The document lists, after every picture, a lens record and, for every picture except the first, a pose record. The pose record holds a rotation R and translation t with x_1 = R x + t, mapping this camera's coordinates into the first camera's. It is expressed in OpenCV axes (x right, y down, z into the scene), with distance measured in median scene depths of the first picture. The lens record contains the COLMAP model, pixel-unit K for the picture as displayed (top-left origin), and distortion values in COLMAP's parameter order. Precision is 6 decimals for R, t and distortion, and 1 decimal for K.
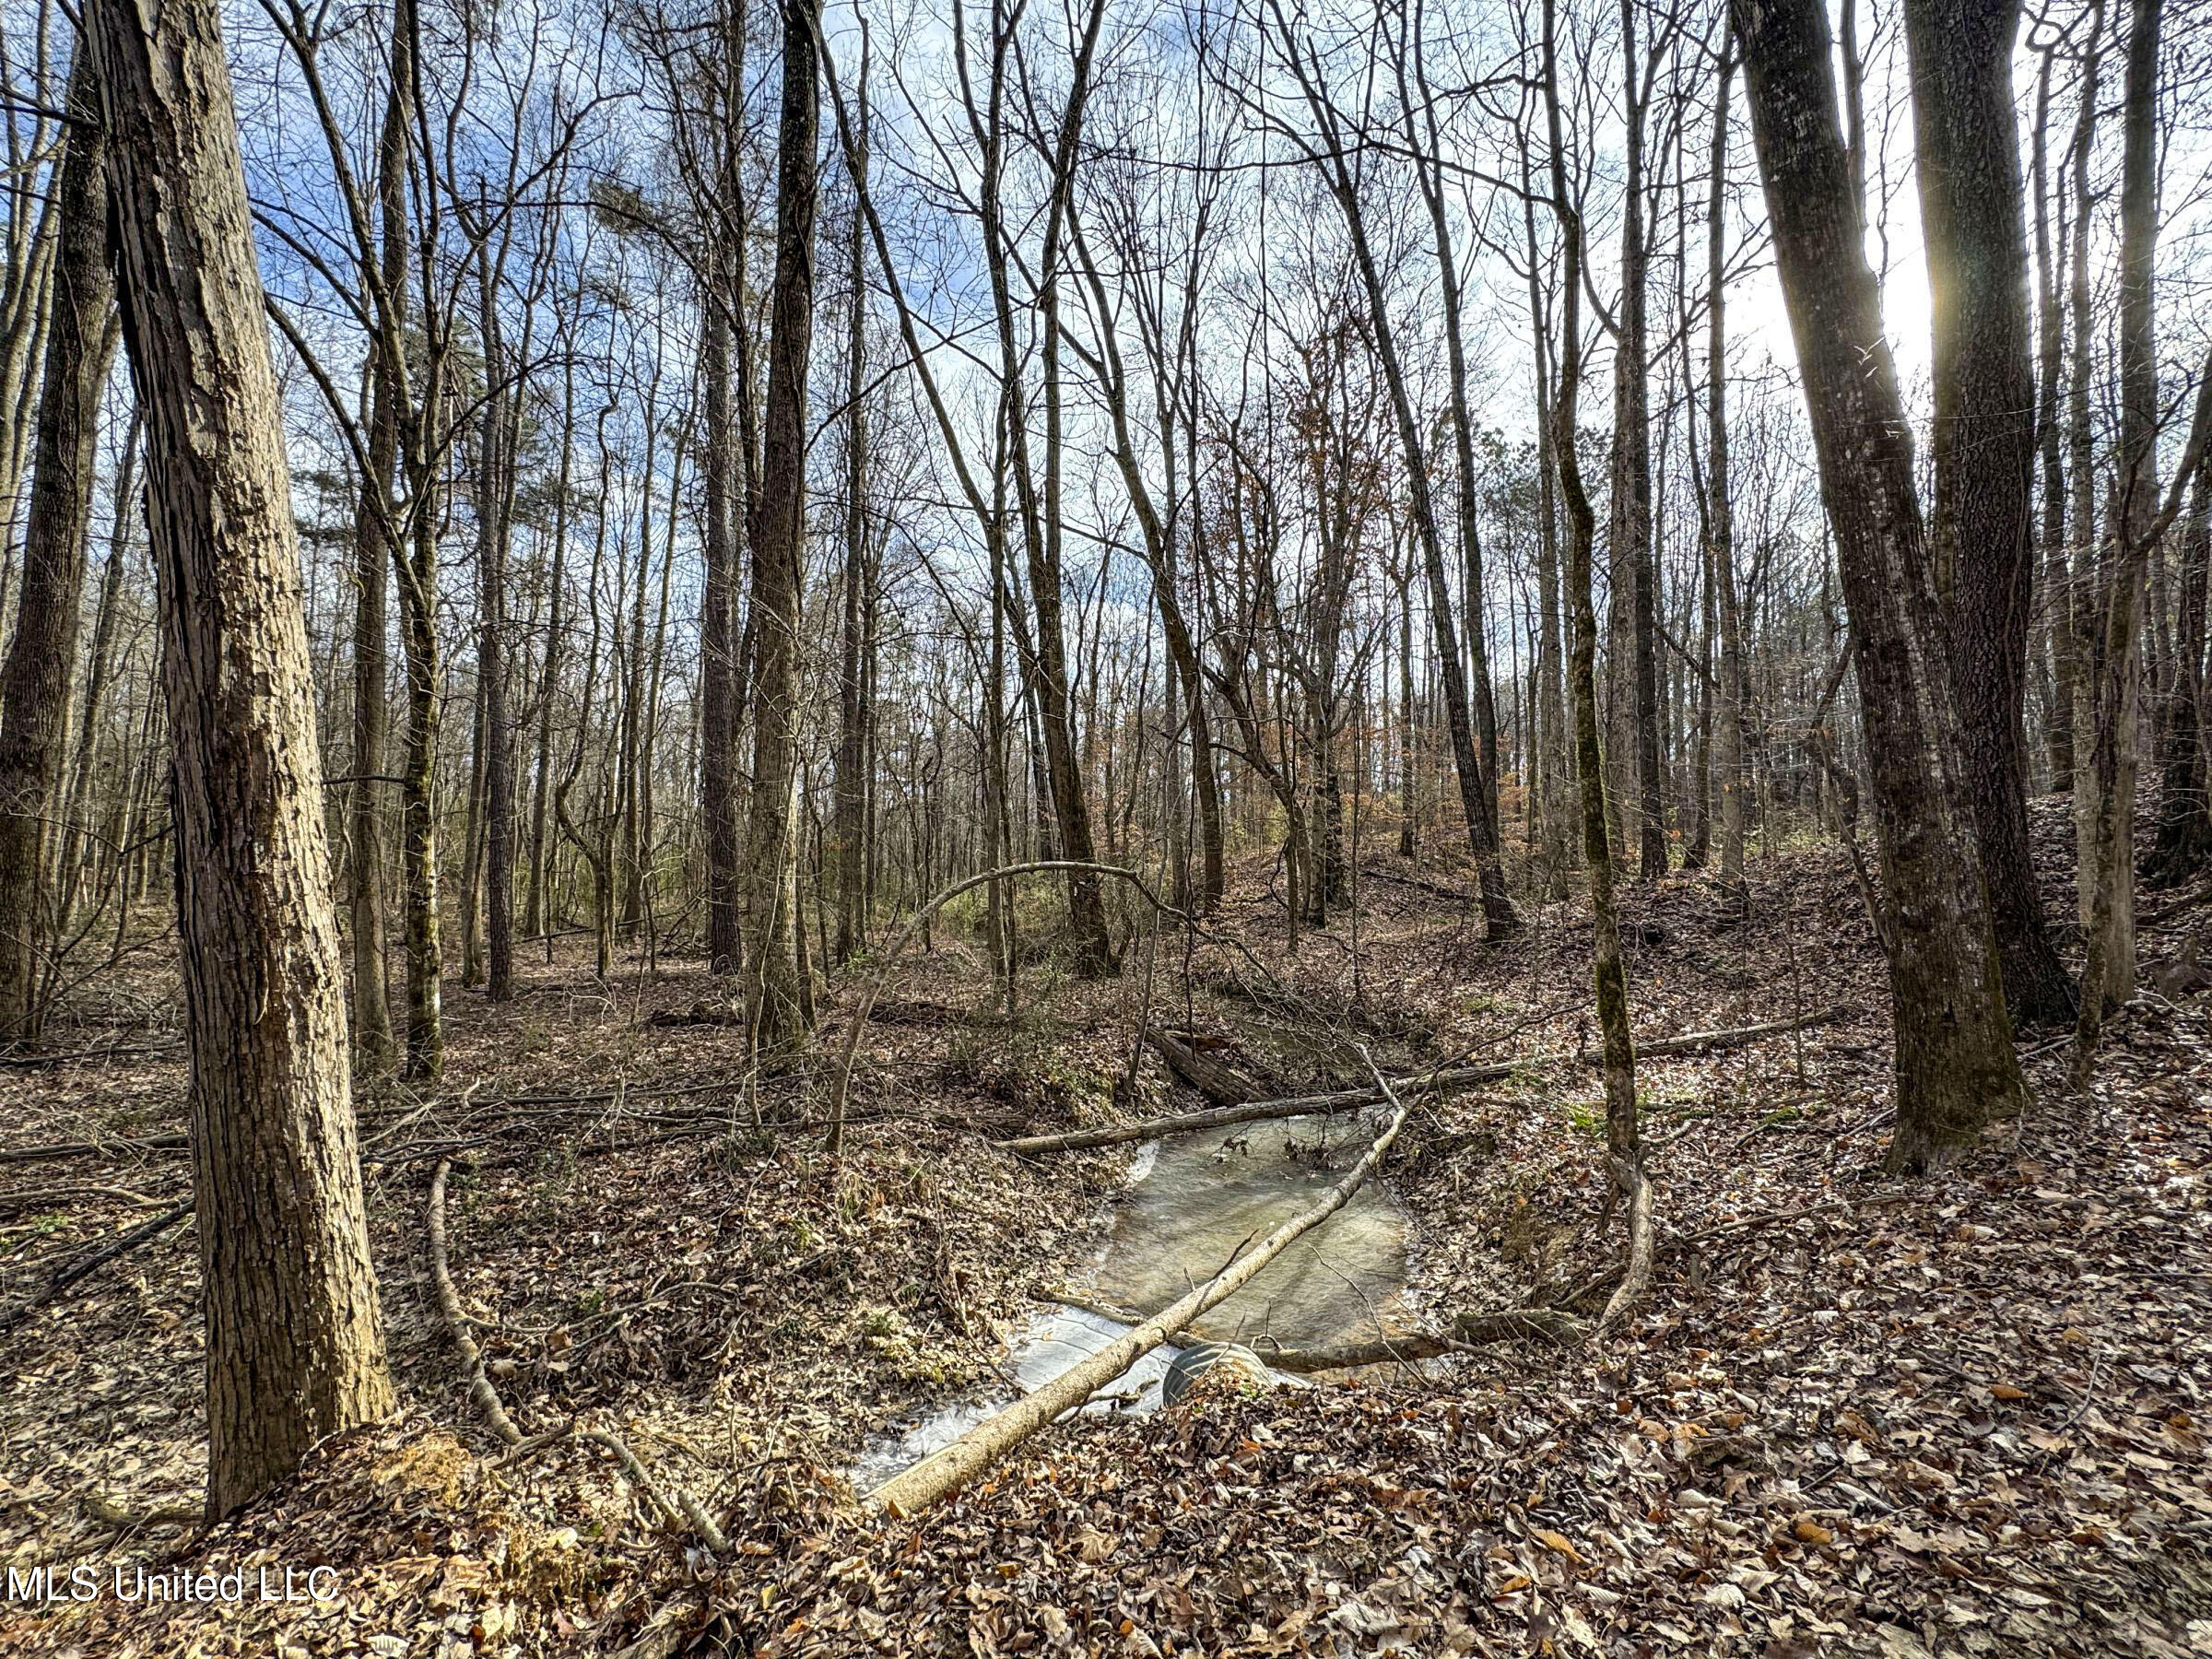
lens RADIAL K [[929.1, 0, 1108.3], [0, 929.1, 826.1], [0, 0, 1]] dist [0.000006, 0.000110]
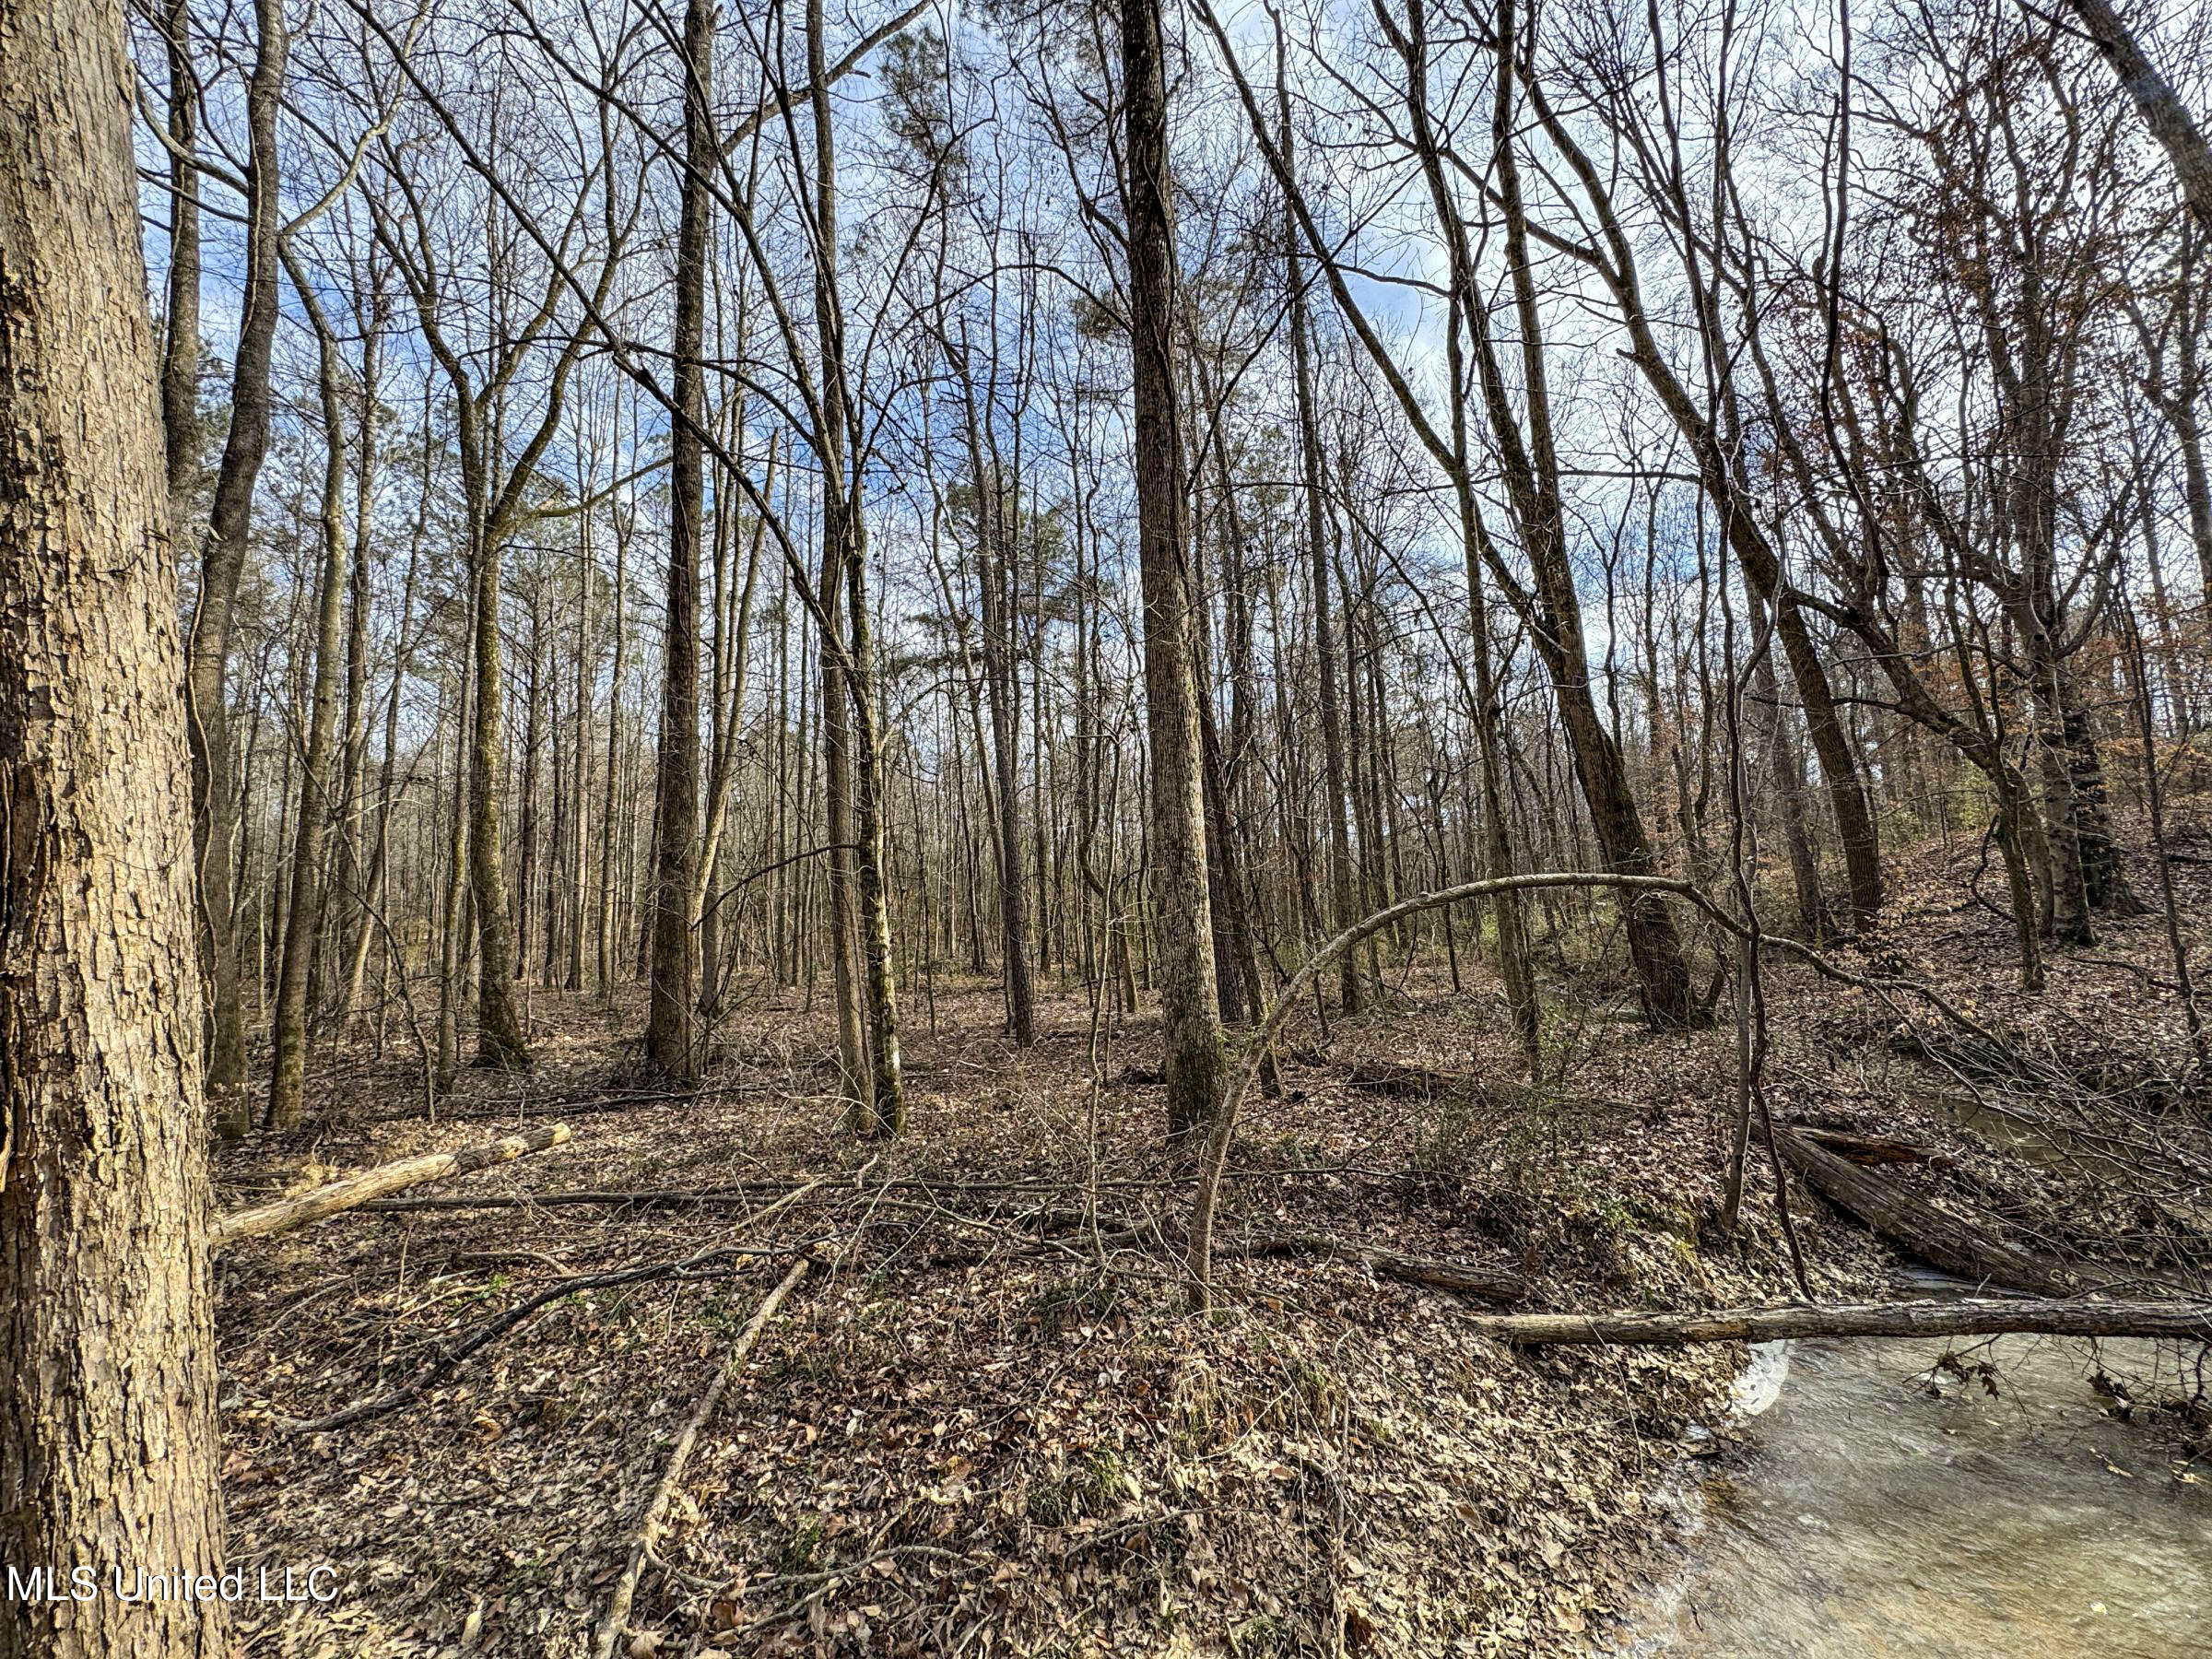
lens RADIAL K [[929.1, 0, 1108.3], [0, 929.1, 826.1], [0, 0, 1]] dist [0.000006, 0.000110]
pose [[0.838177, -0.105525, -0.535093, 0.051226], [0.086446, 0.994406, -0.060695, 0.020846], [0.538504, 0.004616, 0.842610, 0.343768]]
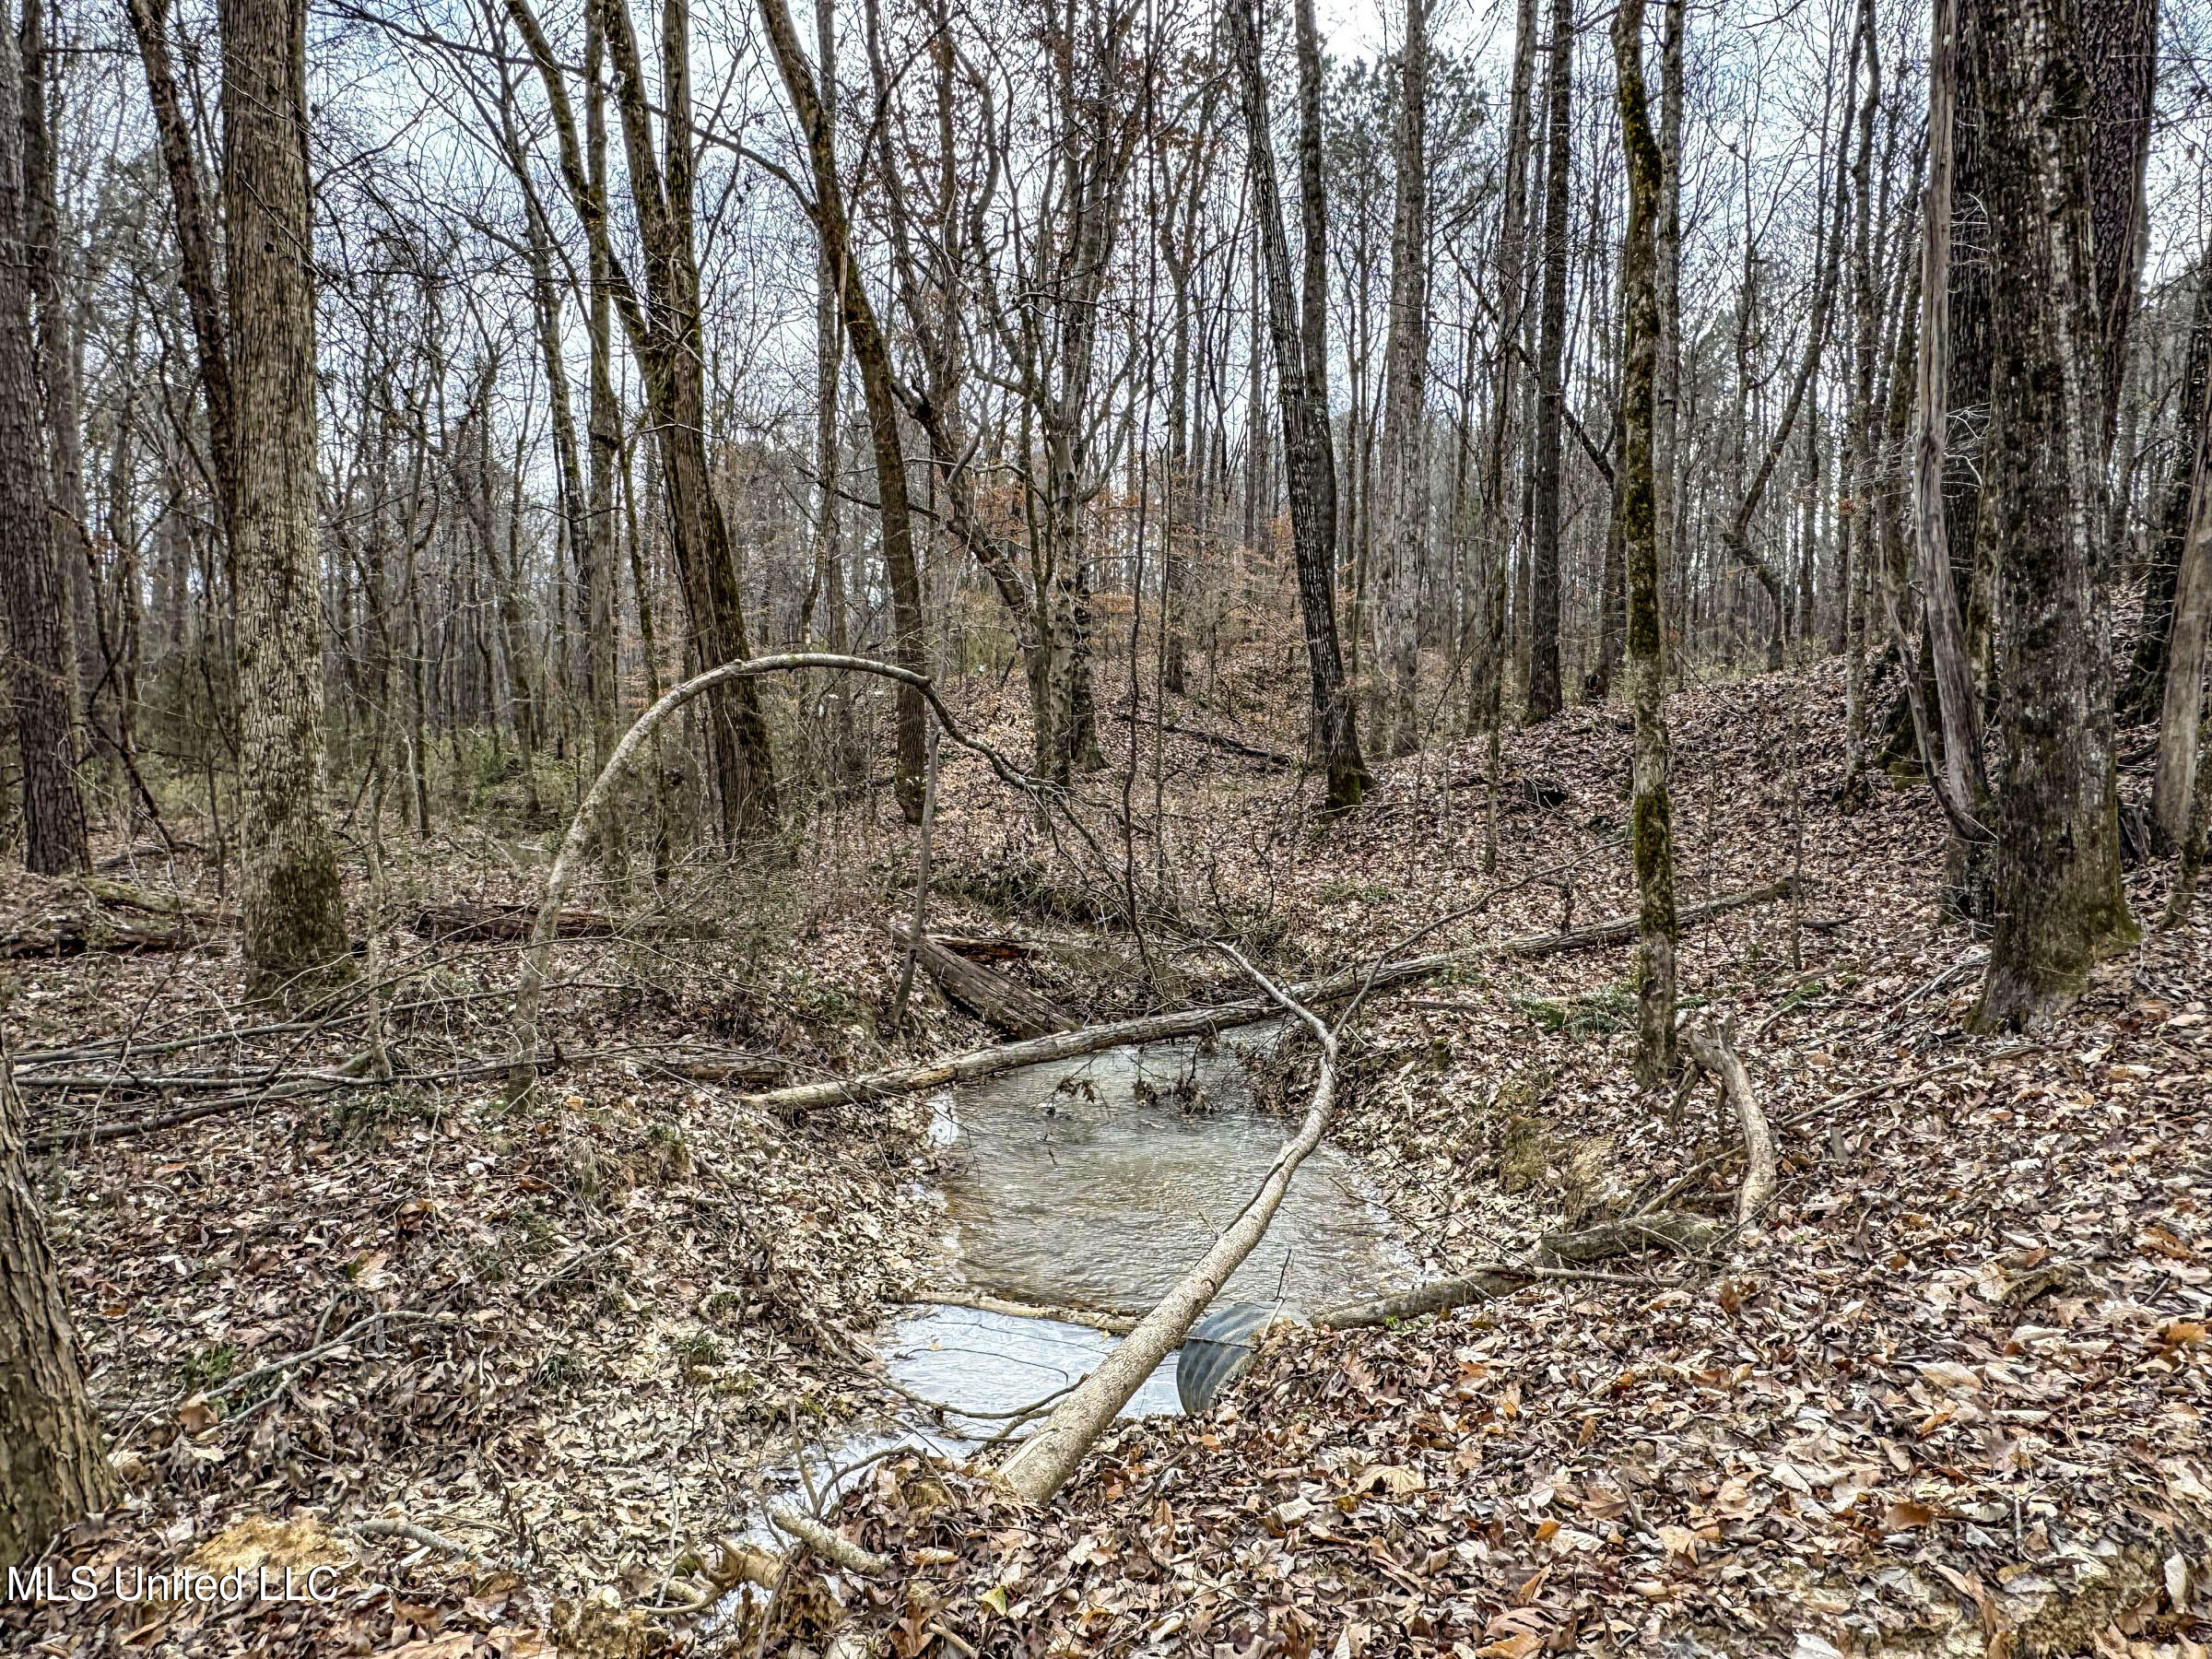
lens RADIAL K [[1474.6, 0, 1099.3], [0, 1474.6, 827.7], [0, 0, 1]] dist [0.003388, -0.000777]
pose [[0.958961, -0.011255, 0.283316, -0.186380], [-0.022727, 0.992946, 0.116372, 0.040516], [-0.282627, -0.118035, 0.951940, 0.001031]]
